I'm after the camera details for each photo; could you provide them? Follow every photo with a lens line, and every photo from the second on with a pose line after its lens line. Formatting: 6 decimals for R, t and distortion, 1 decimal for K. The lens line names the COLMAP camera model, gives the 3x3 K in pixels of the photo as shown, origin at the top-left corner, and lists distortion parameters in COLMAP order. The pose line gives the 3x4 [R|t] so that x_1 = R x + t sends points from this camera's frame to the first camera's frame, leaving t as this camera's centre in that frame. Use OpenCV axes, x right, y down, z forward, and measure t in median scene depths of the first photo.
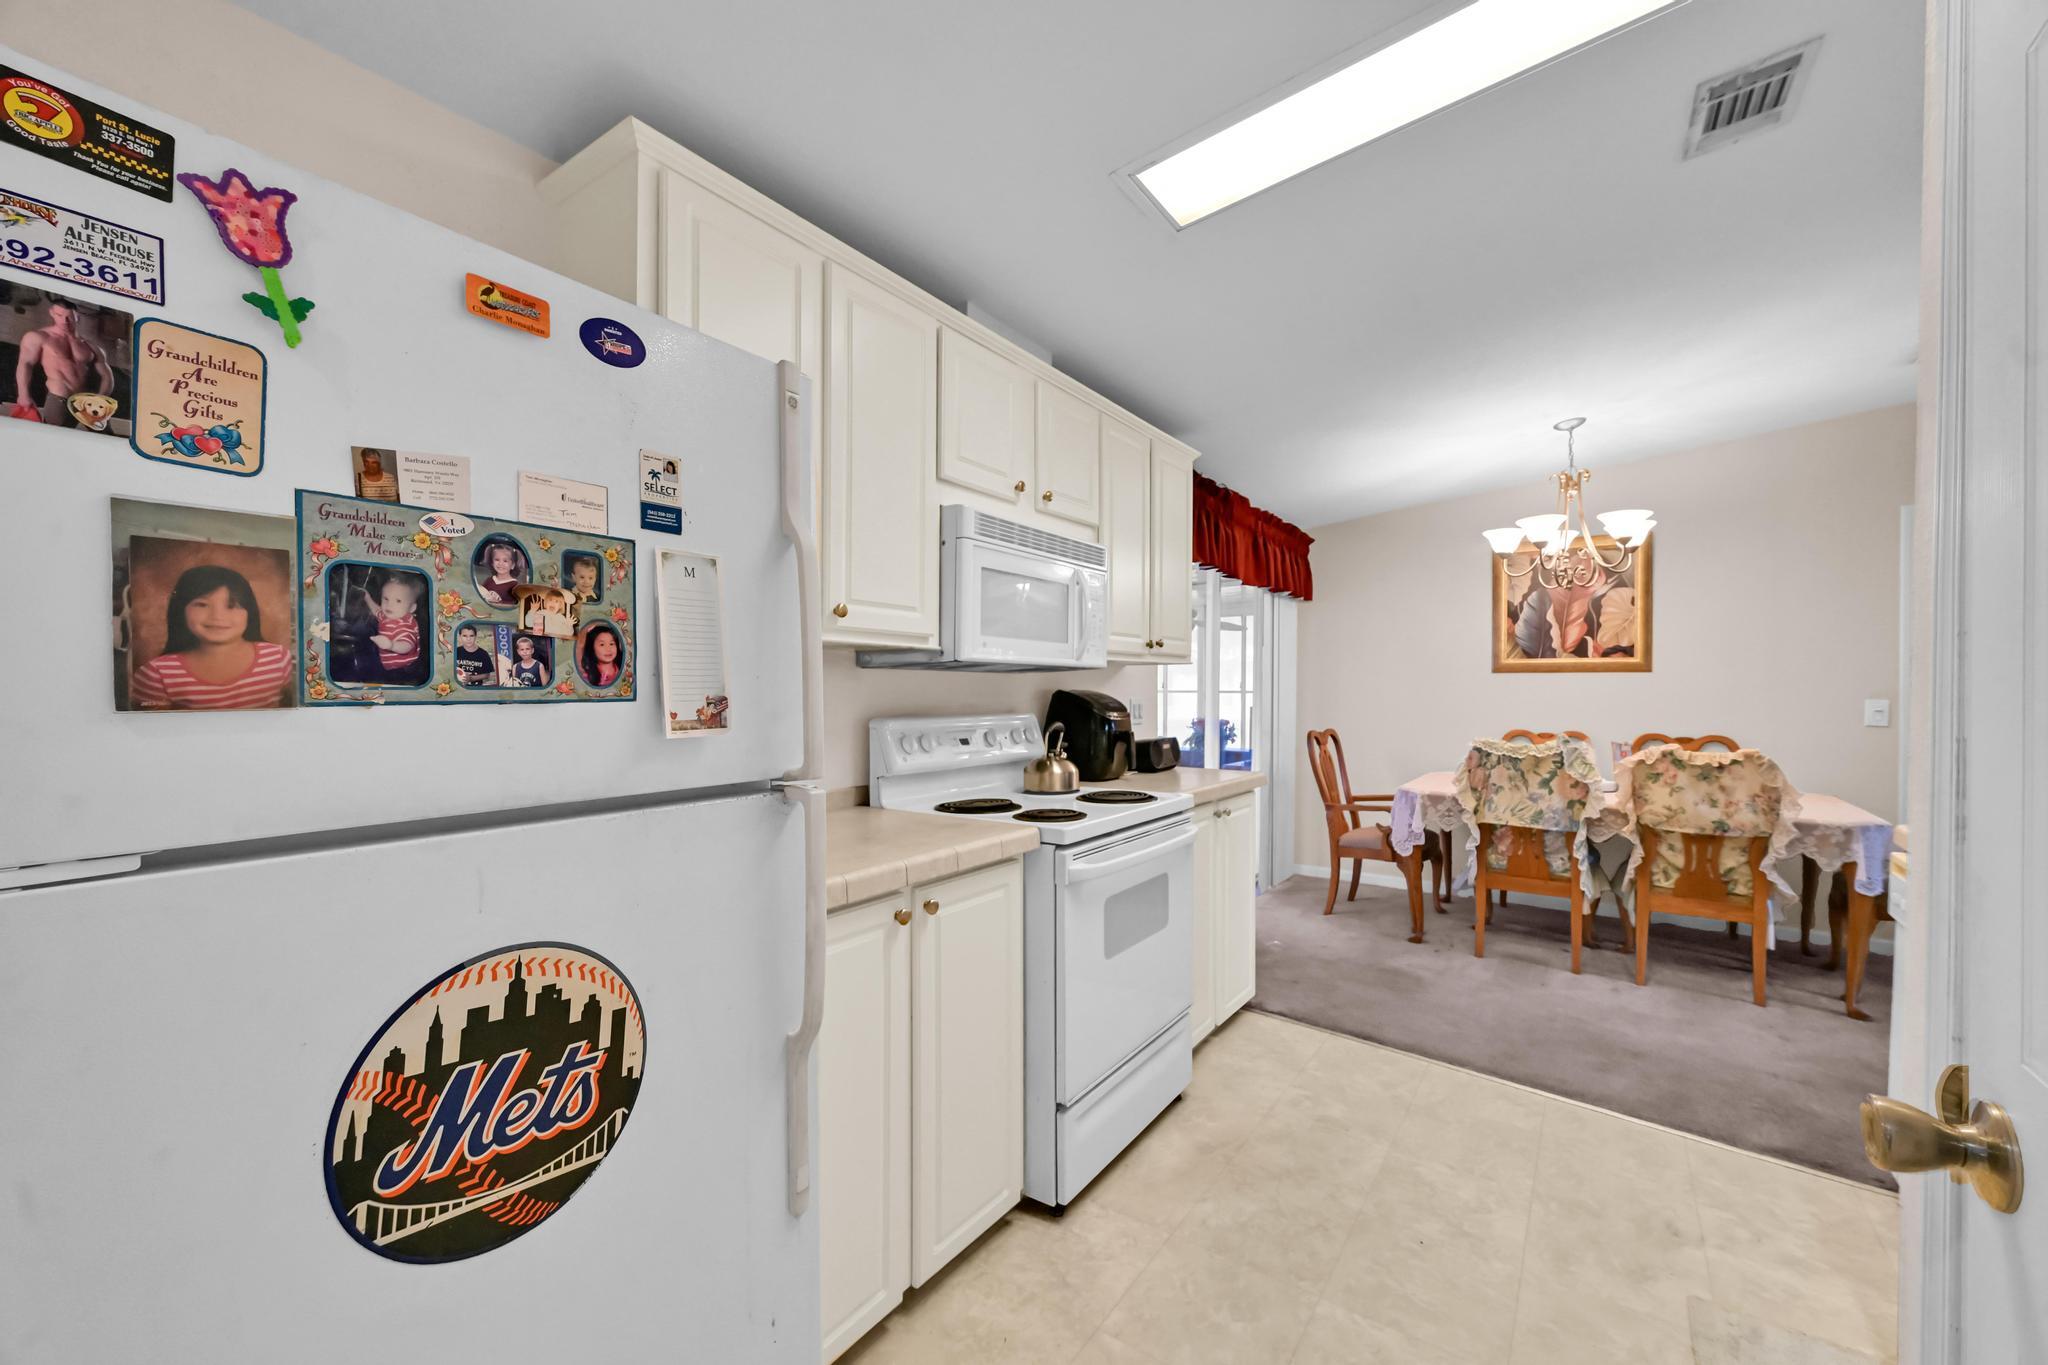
lens RADIAL K [[819.2, 0, 1020.6], [0, 819.2, 693.0], [0, 0, 1]] dist [0.000981, -0.001088]
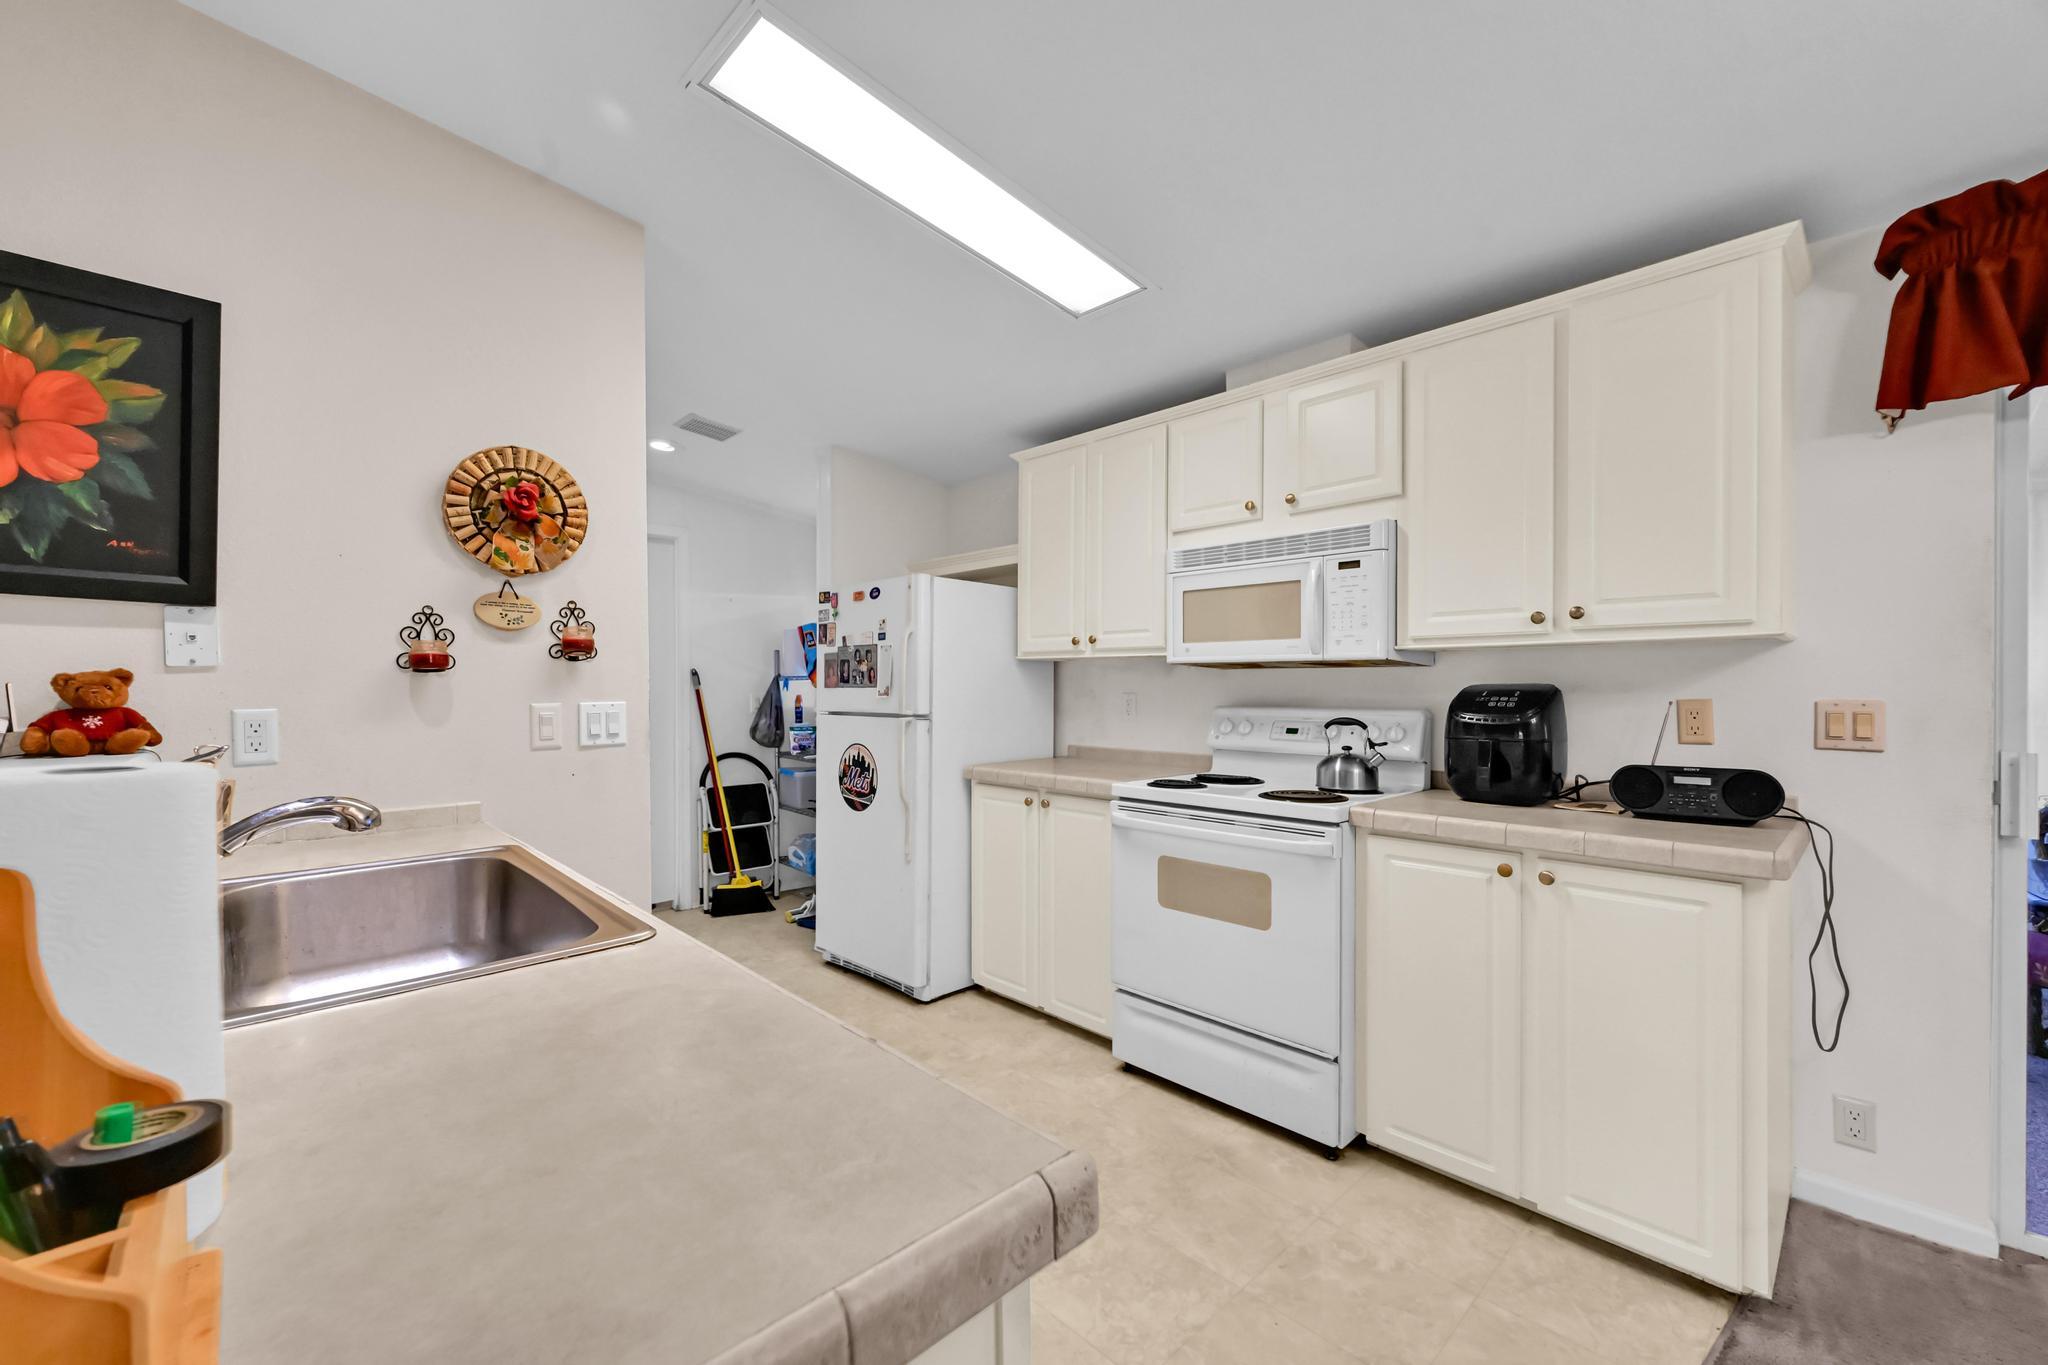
lens RADIAL K [[819.2, 0, 1018.8], [0, 819.2, 689.4], [0, 0, 1]] dist [0.000981, -0.001088]
pose [[-0.190285, 0.000167, -0.981729, 0.738423], [-0.007973, 0.999967, 0.001715, 0.002248], [0.981696, 0.008153, -0.190278, 0.564057]]
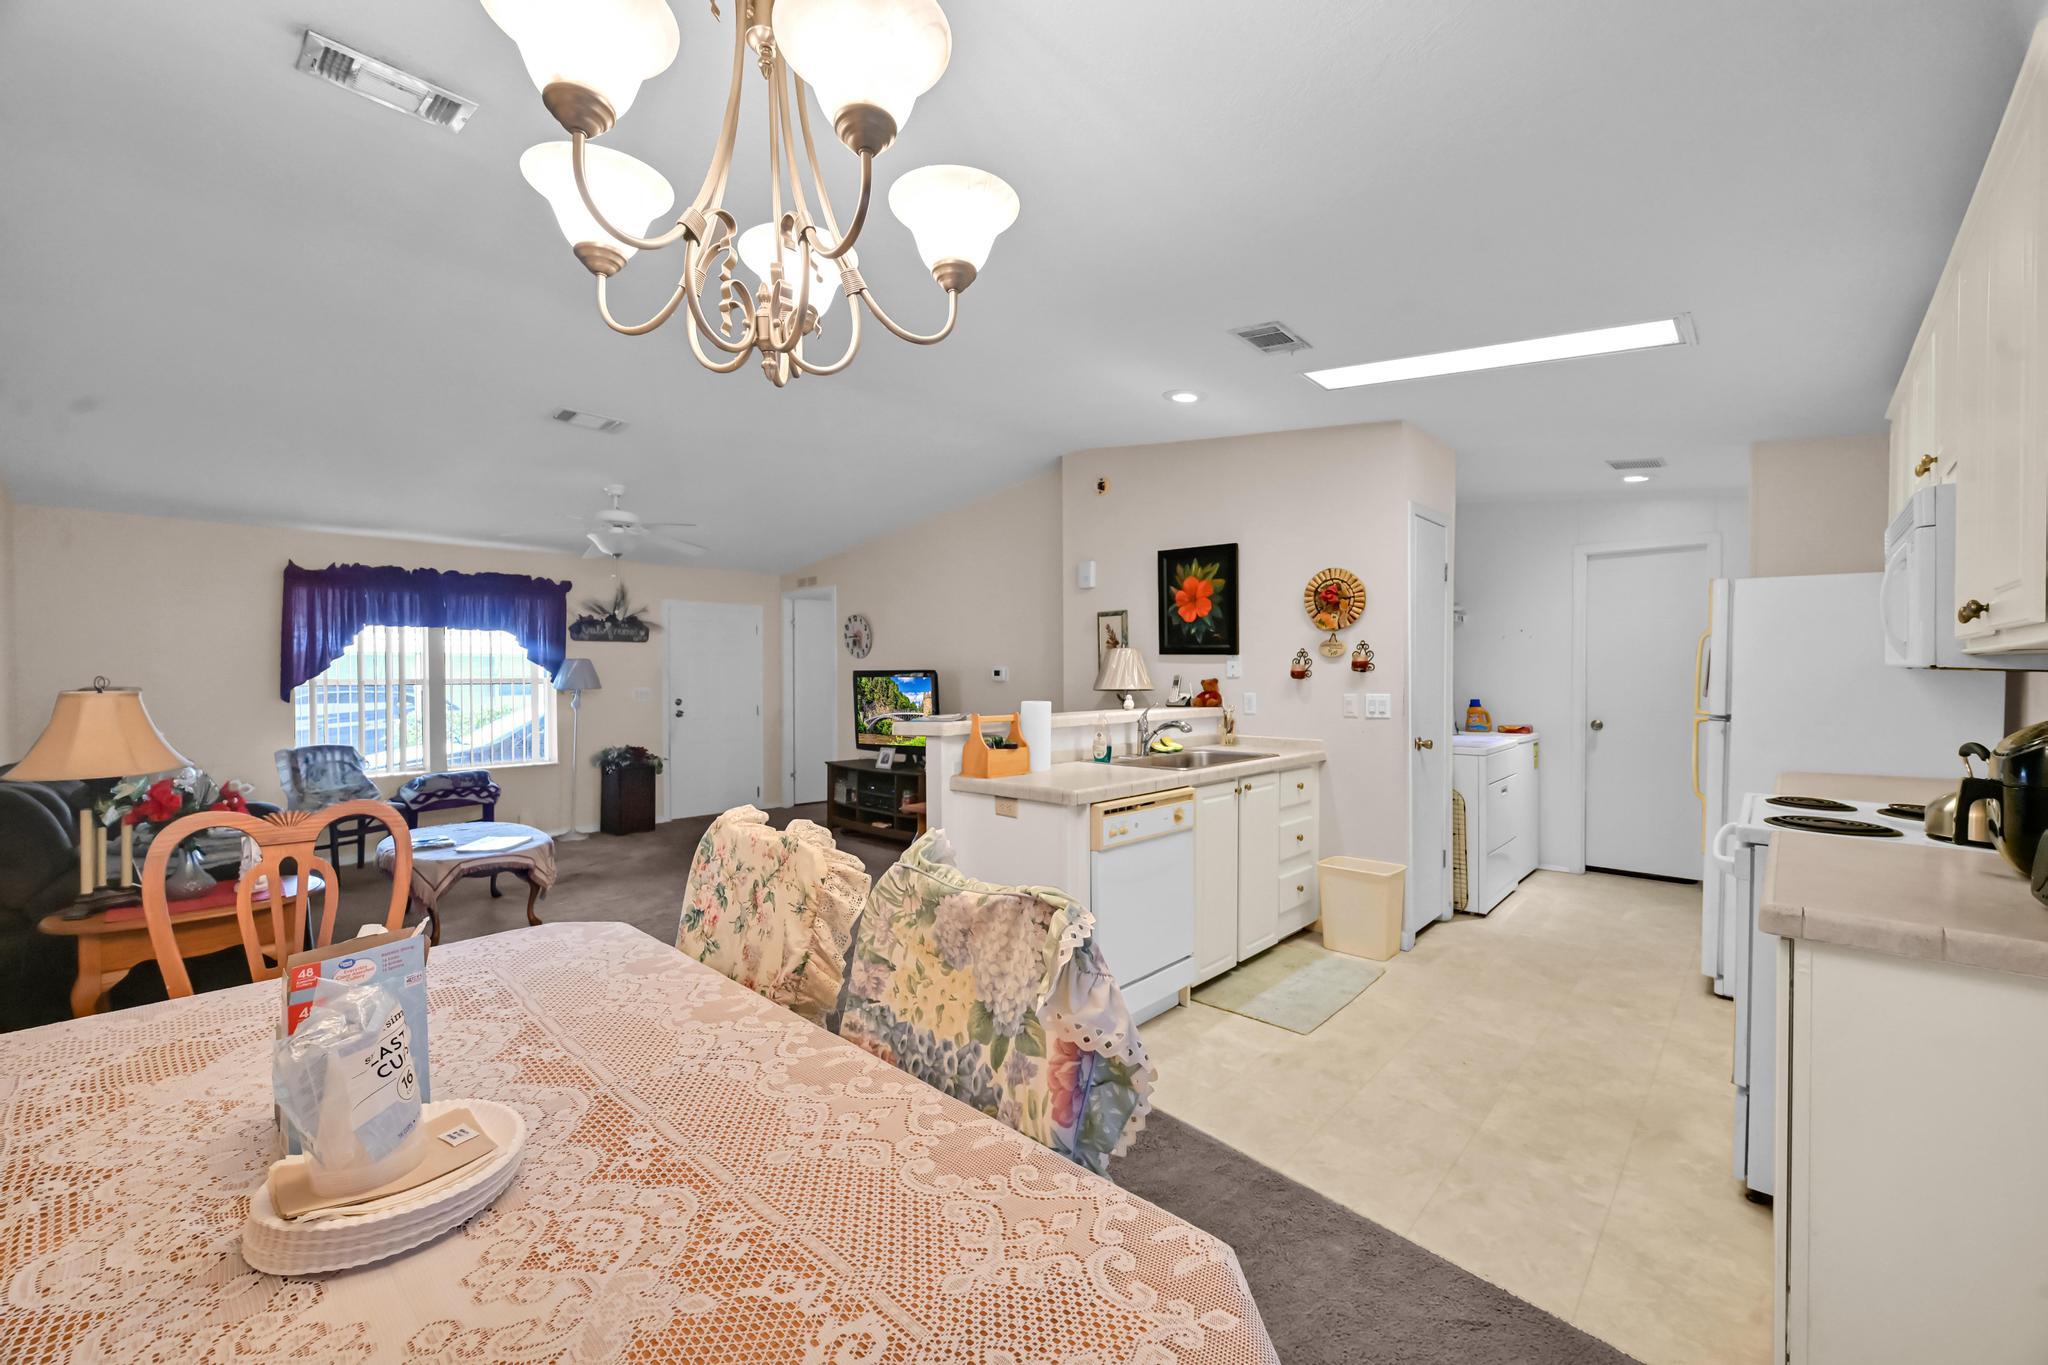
lens RADIAL K [[819.2, 0, 1023.5], [0, 819.2, 685.6], [0, 0, 1]] dist [0.000981, -0.001088]
pose [[-0.990886, -0.003081, 0.134670, 0.536954], [0.000270, 0.999691, 0.024855, -0.022858], [-0.134705, 0.024665, -0.990579, 1.270277]]
